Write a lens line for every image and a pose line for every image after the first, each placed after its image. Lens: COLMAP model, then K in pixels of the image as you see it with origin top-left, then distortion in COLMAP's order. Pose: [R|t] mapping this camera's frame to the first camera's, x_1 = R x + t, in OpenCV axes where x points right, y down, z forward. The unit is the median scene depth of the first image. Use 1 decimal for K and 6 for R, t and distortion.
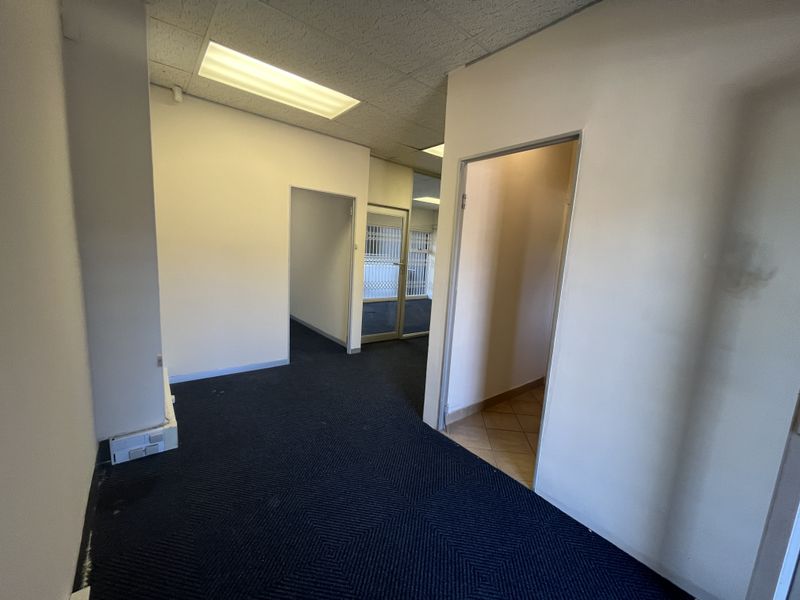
lens RADIAL K [[325.1, 0, 402.2], [0, 325.1, 298.2], [0, 0, 1]] dist [-0.002361, 0.000038]
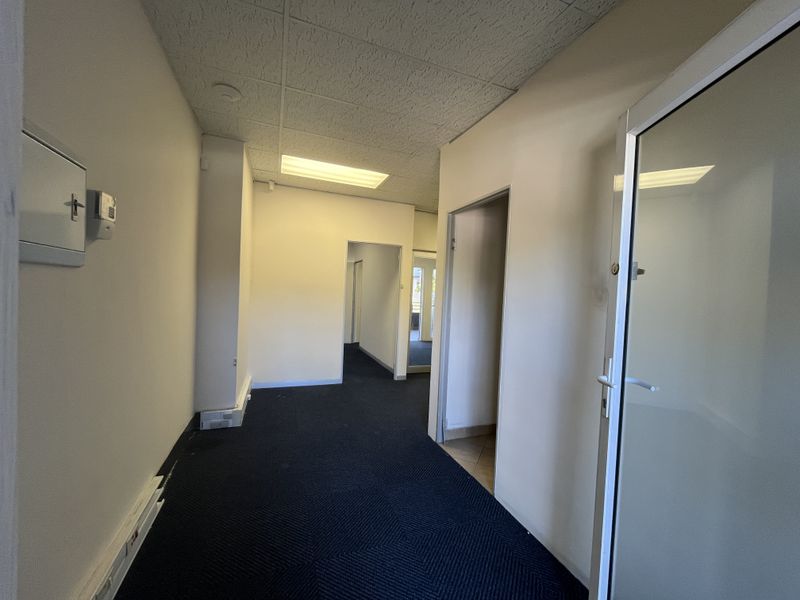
lens RADIAL K [[325.1, 0, 402.2], [0, 325.1, 298.2], [0, 0, 1]] dist [-0.002361, 0.000038]
pose [[0.955346, -0.012072, -0.295243, 0.329793], [-0.027968, 0.990985, -0.131018, 0.060225], [0.294163, 0.133425, 0.946396, -0.168156]]
